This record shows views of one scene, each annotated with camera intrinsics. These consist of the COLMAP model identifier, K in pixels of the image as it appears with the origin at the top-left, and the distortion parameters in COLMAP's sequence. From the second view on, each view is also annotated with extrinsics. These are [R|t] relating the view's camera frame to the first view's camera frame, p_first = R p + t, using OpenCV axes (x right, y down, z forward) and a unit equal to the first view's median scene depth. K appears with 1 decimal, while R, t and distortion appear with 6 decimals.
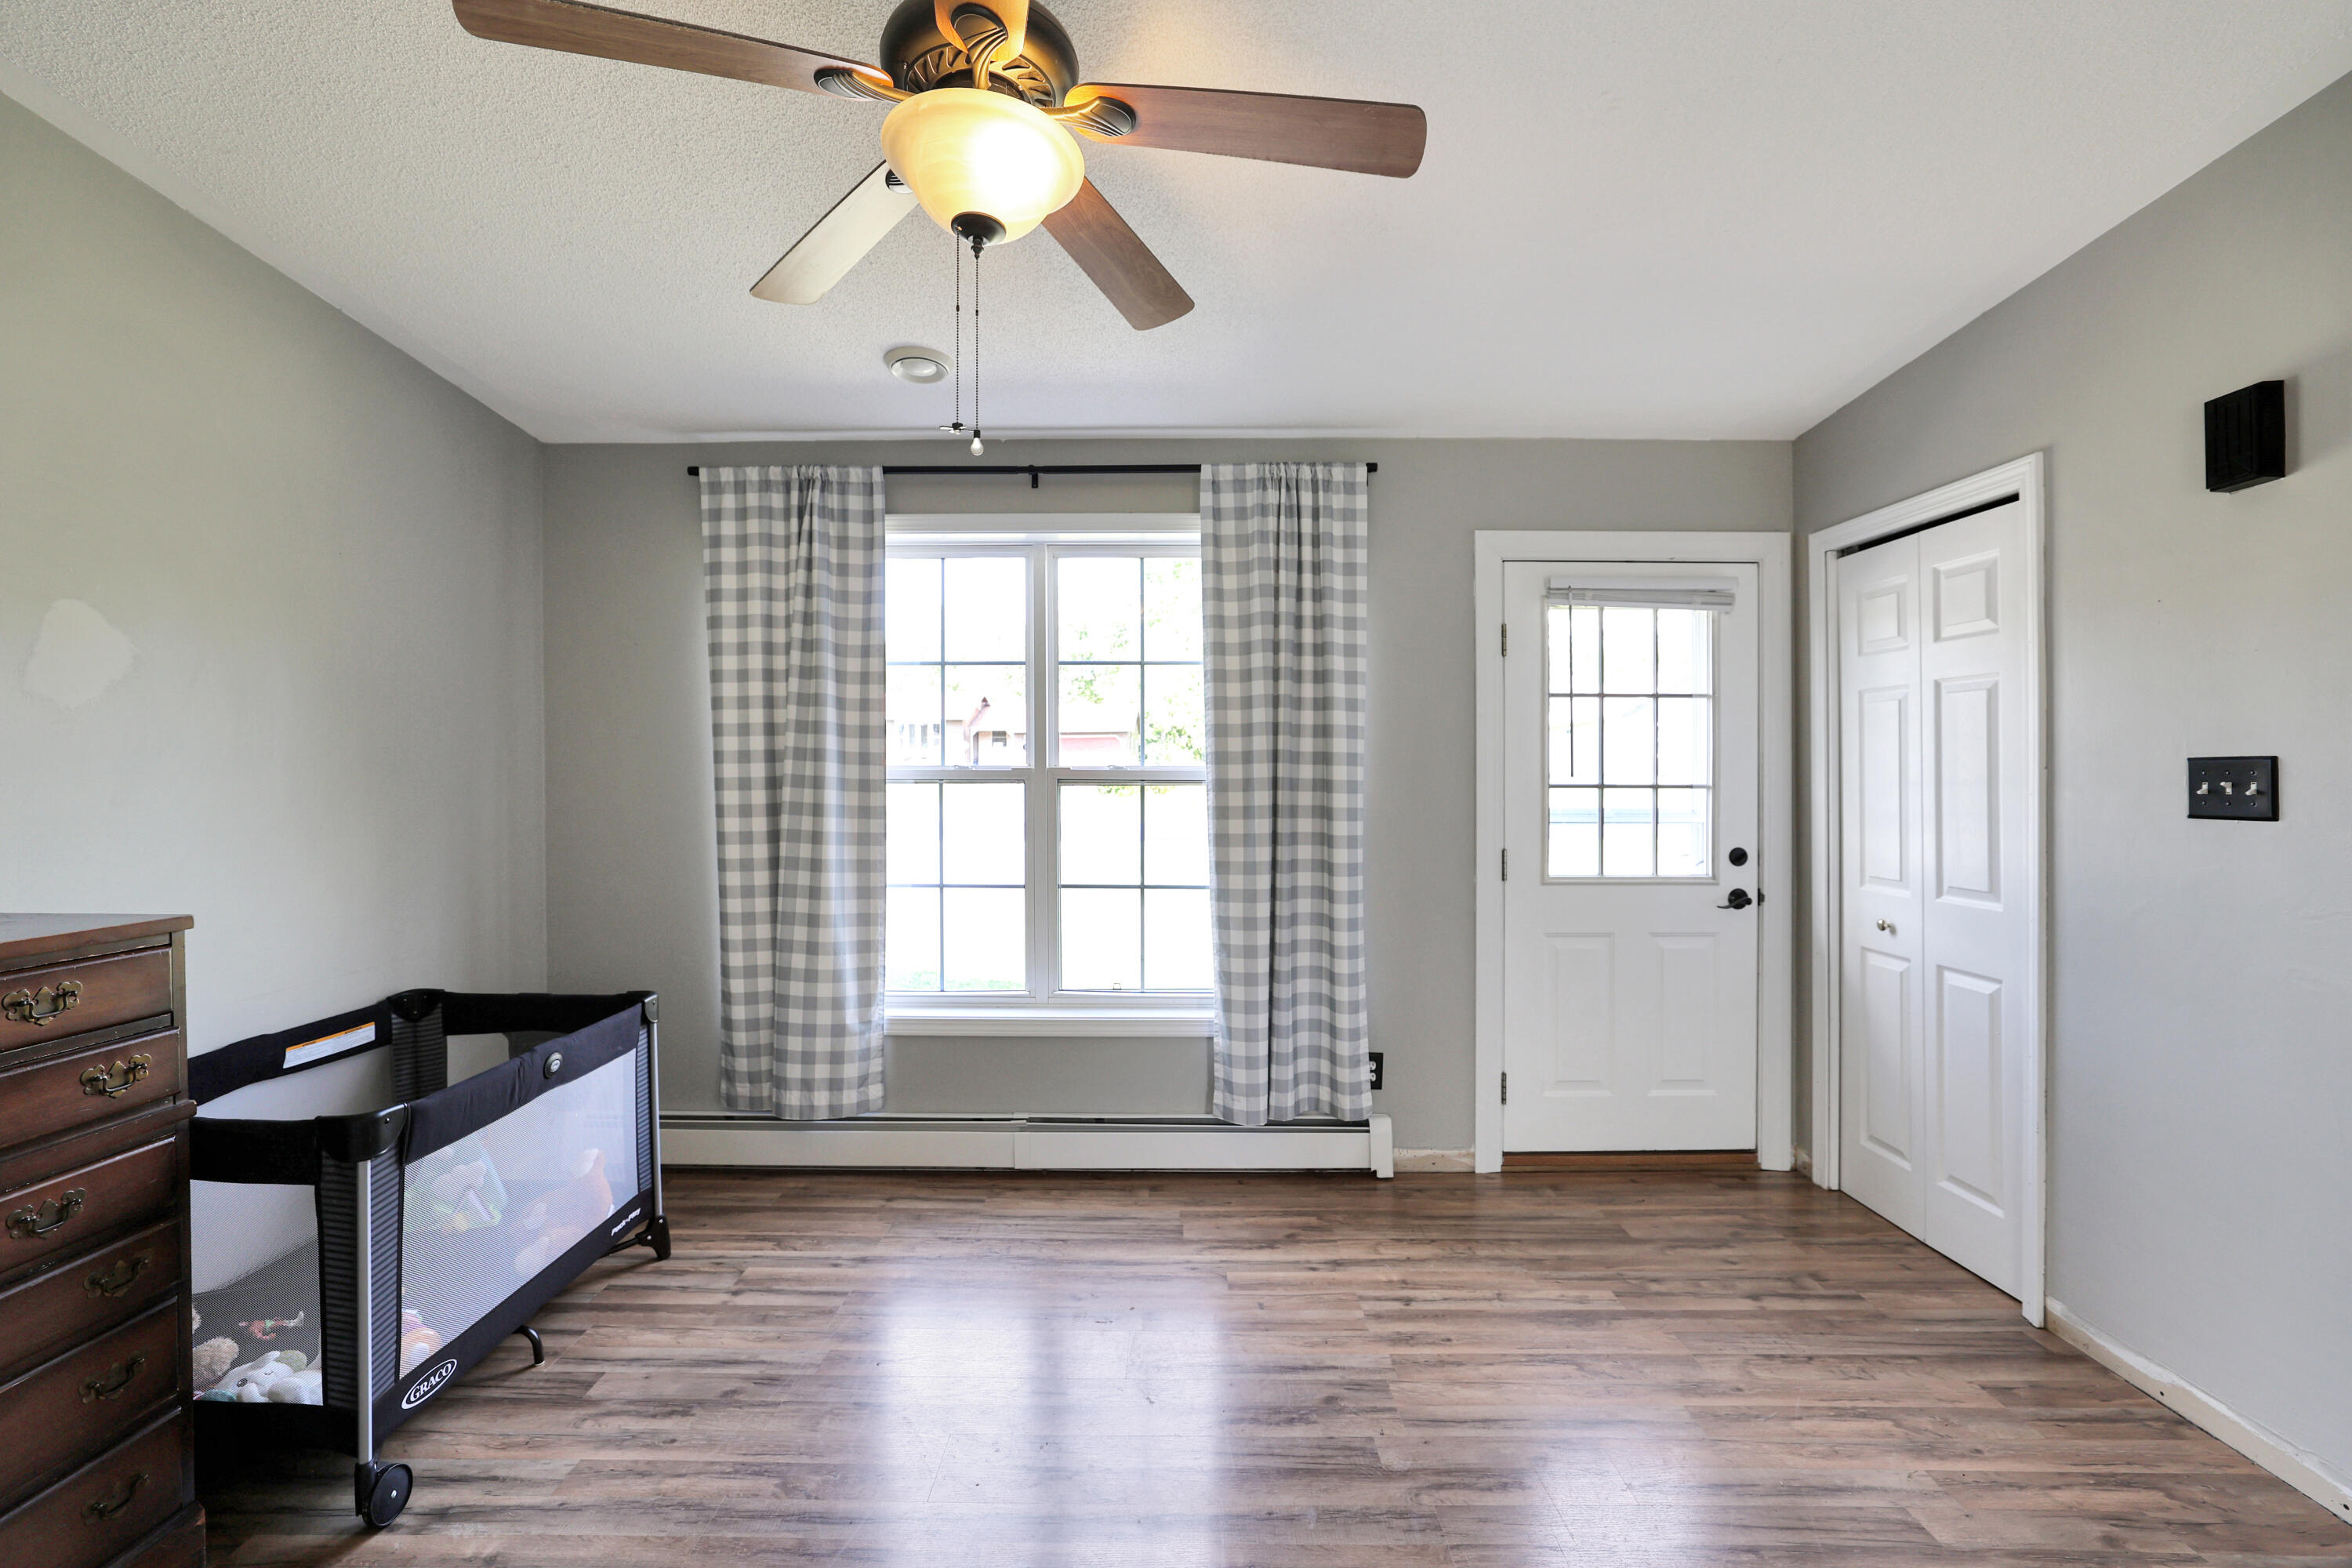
lens RADIAL K [[1027.5, 0, 1159.8], [0, 1027.5, 777.8], [0, 0, 1]] dist [-0.053155, 0.020589]
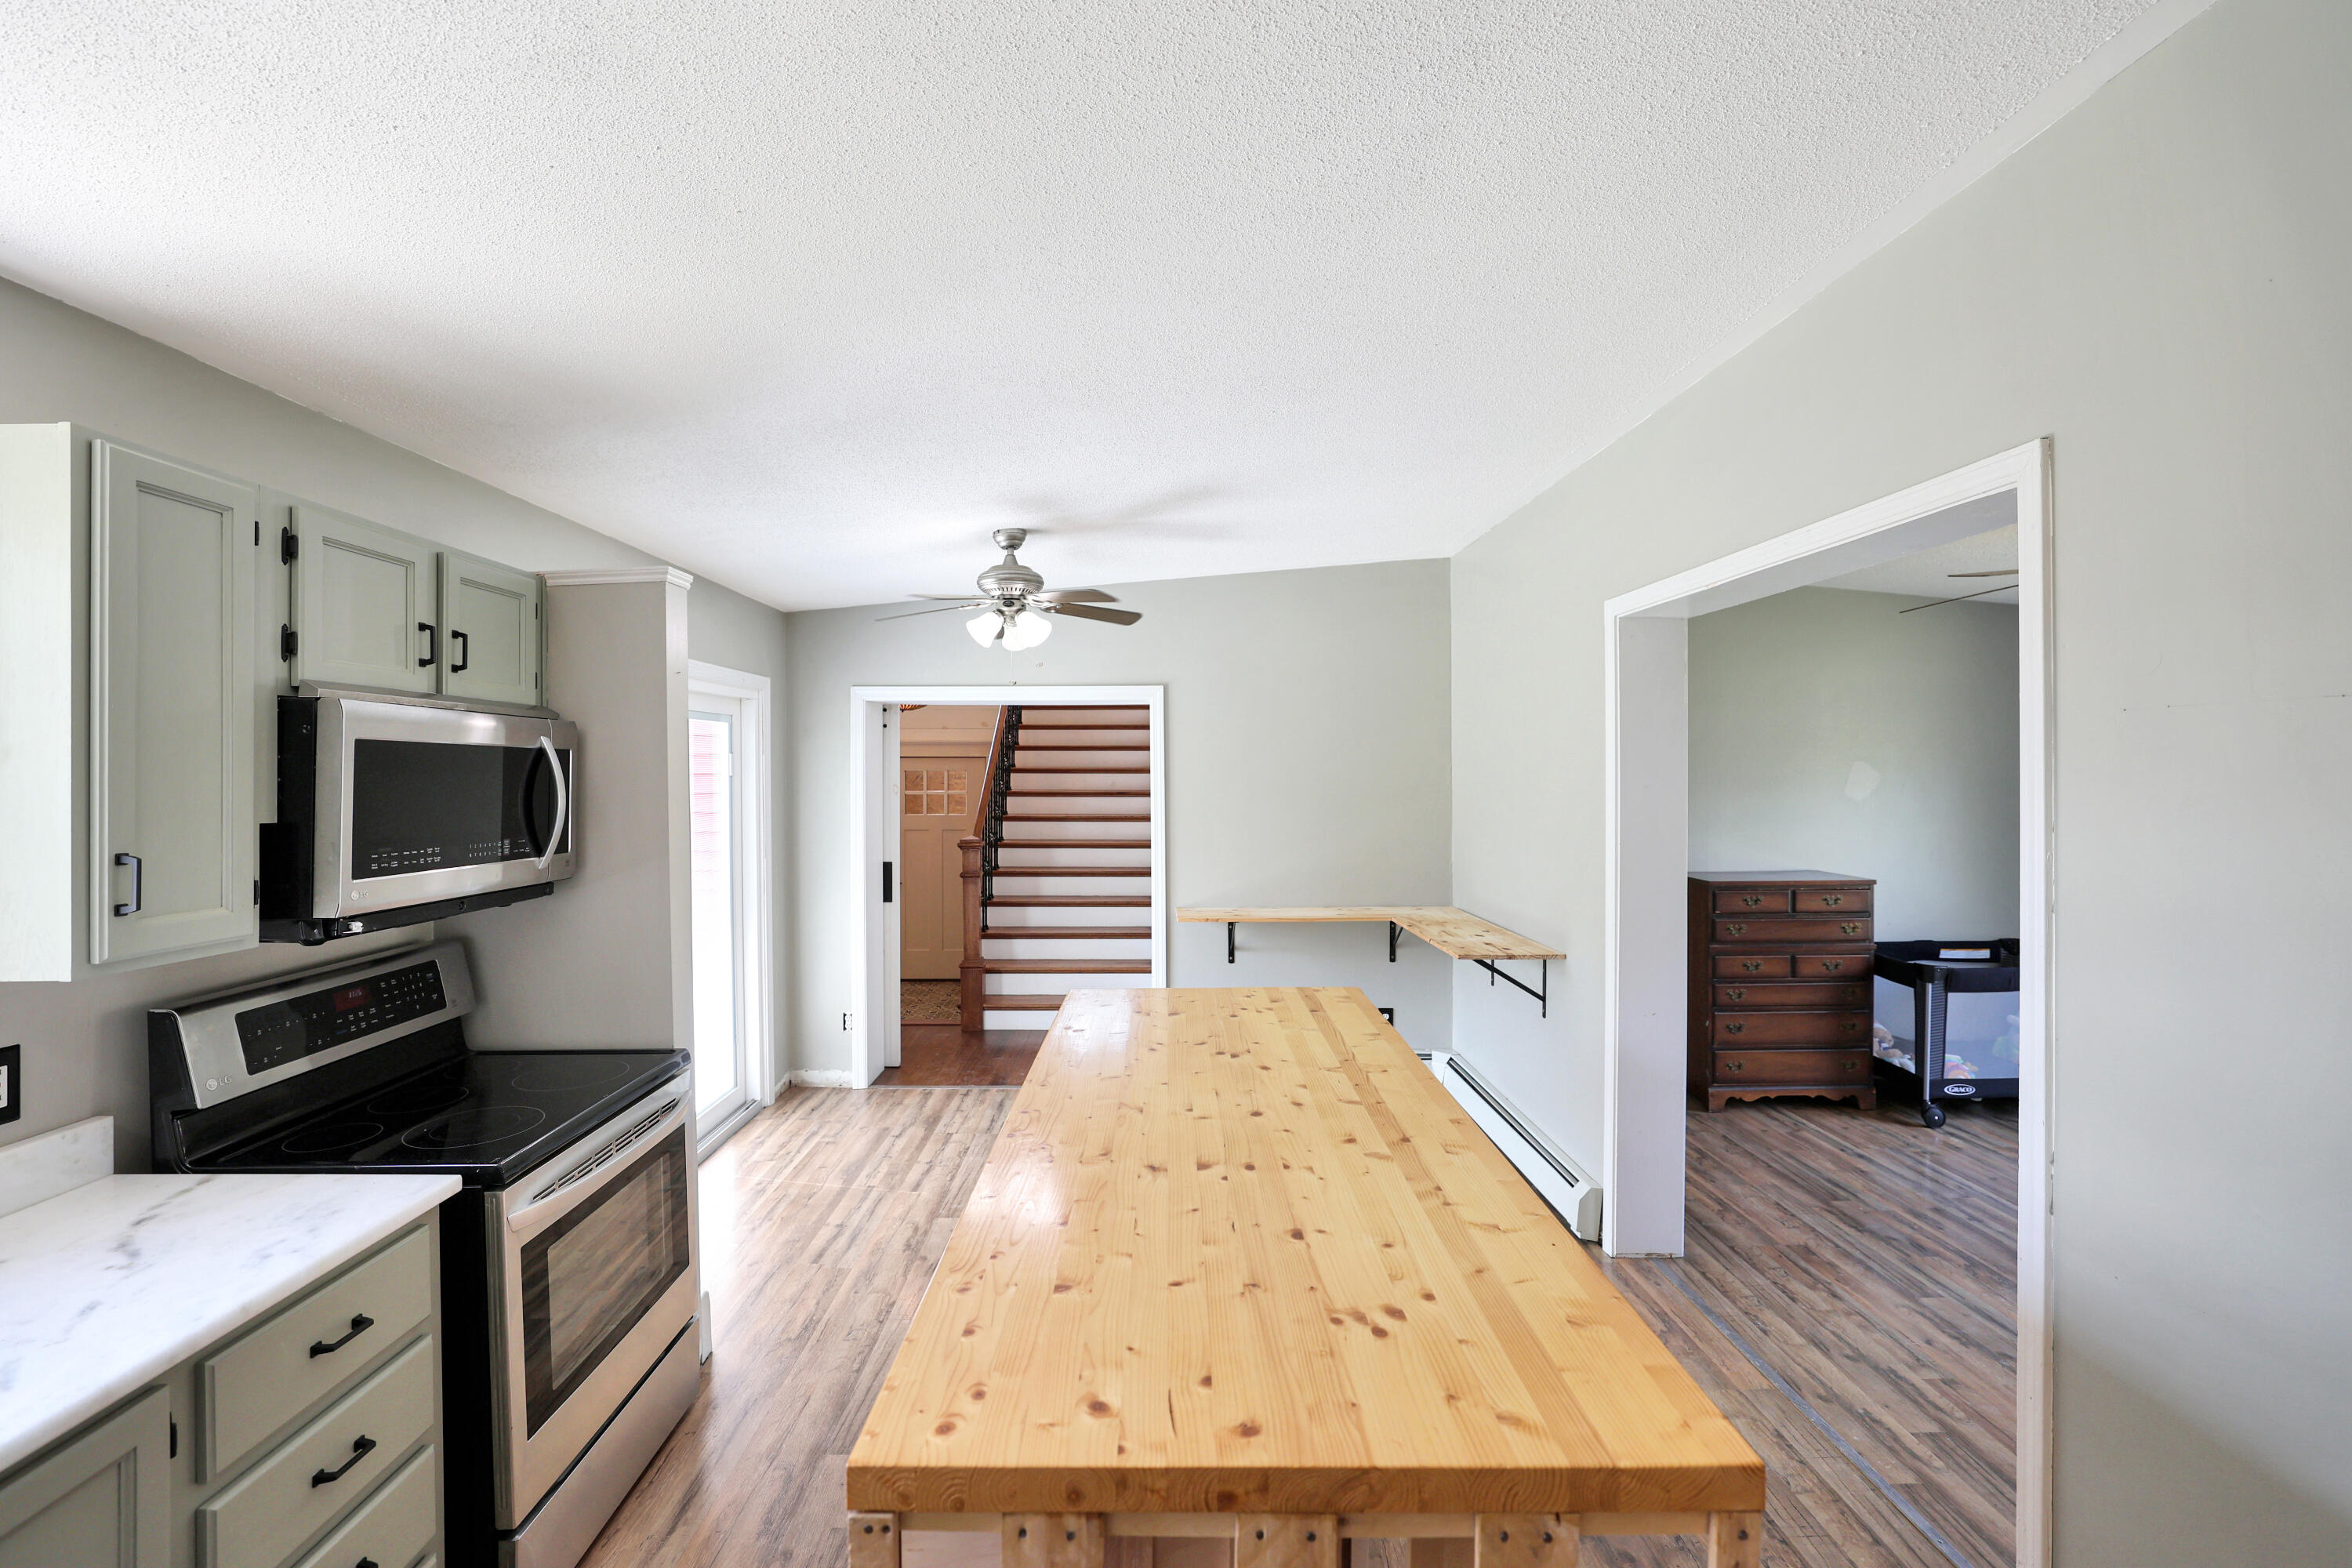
lens RADIAL K [[1005.9, 0, 1187.5], [0, 1005.9, 778.9], [0, 0, 1]] dist [-0.000267, 0.000206]
pose [[0.036126, 0.010118, -0.999296, 1.117511], [-0.008941, 0.999912, 0.009801, -0.097651], [0.999307, 0.008581, 0.036213, -0.655044]]
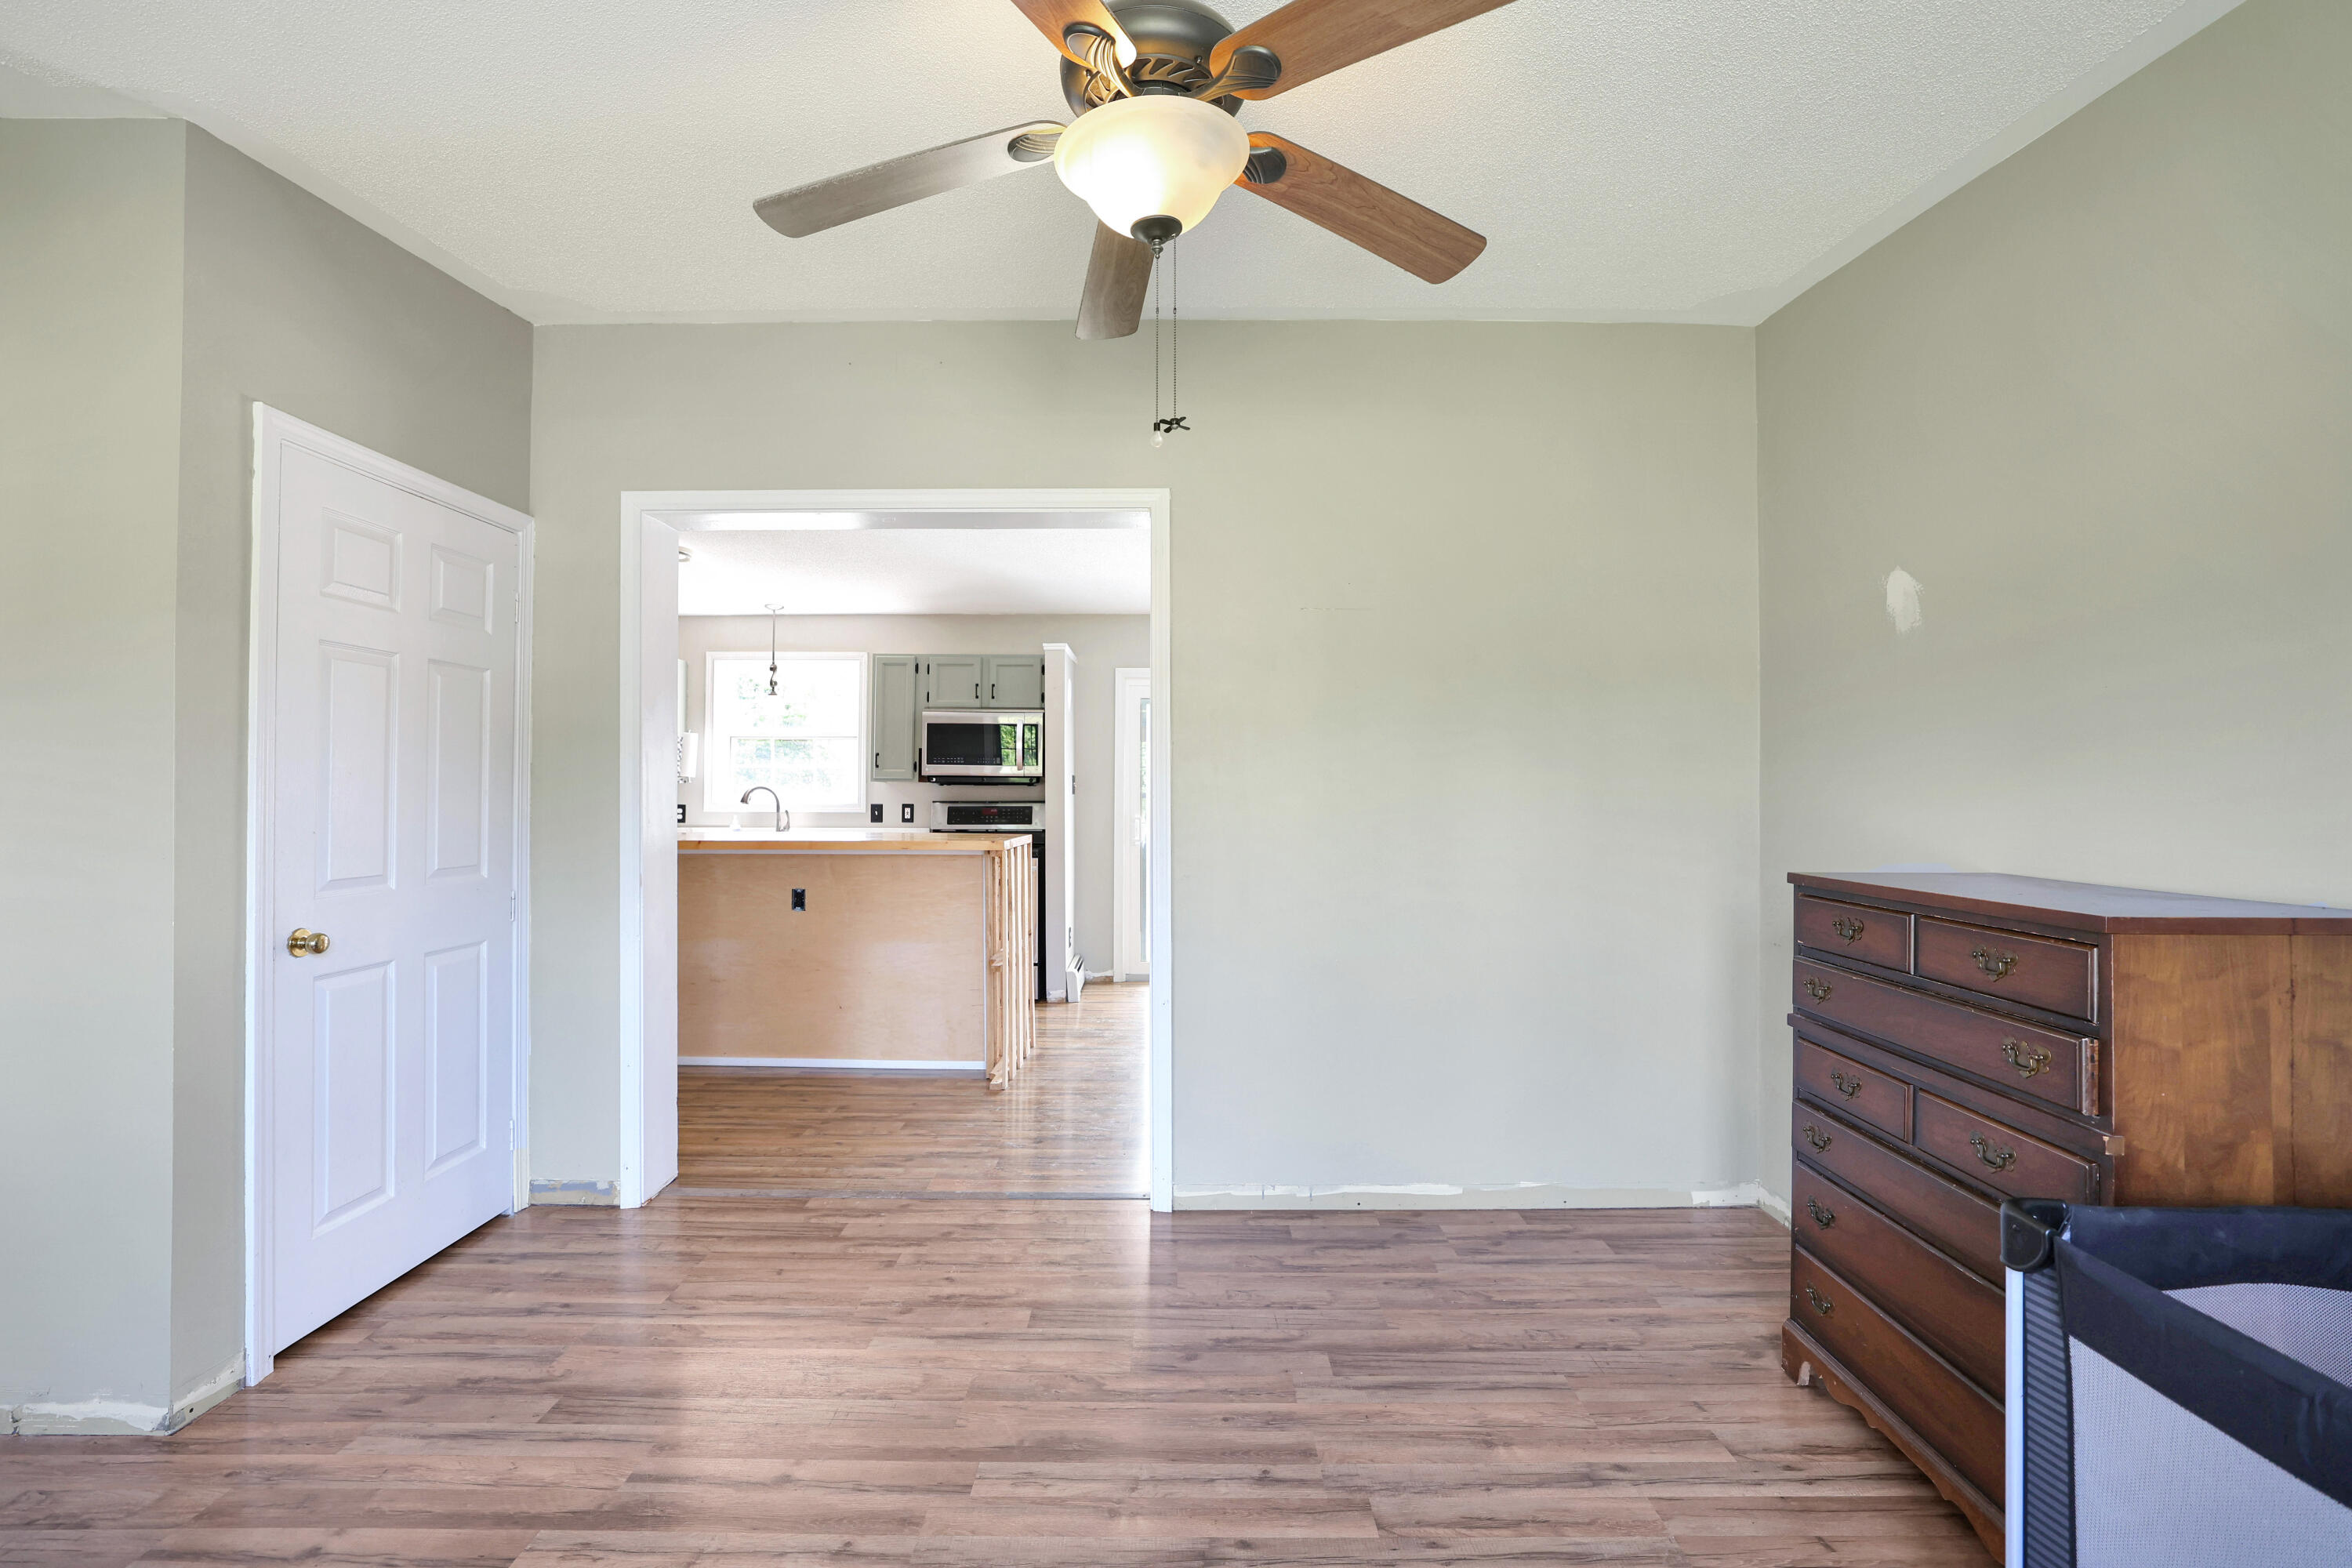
lens RADIAL K [[1013.4, 0, 1164.9], [0, 1013.4, 804.1], [0, 0, 1]] dist [-0.050677, 0.019425]
pose [[-0.999994, 0.003129, -0.001507, -0.100571], [0.003091, 0.999690, 0.024688, 0.013747], [0.001584, 0.024683, -0.999694, 1.107038]]
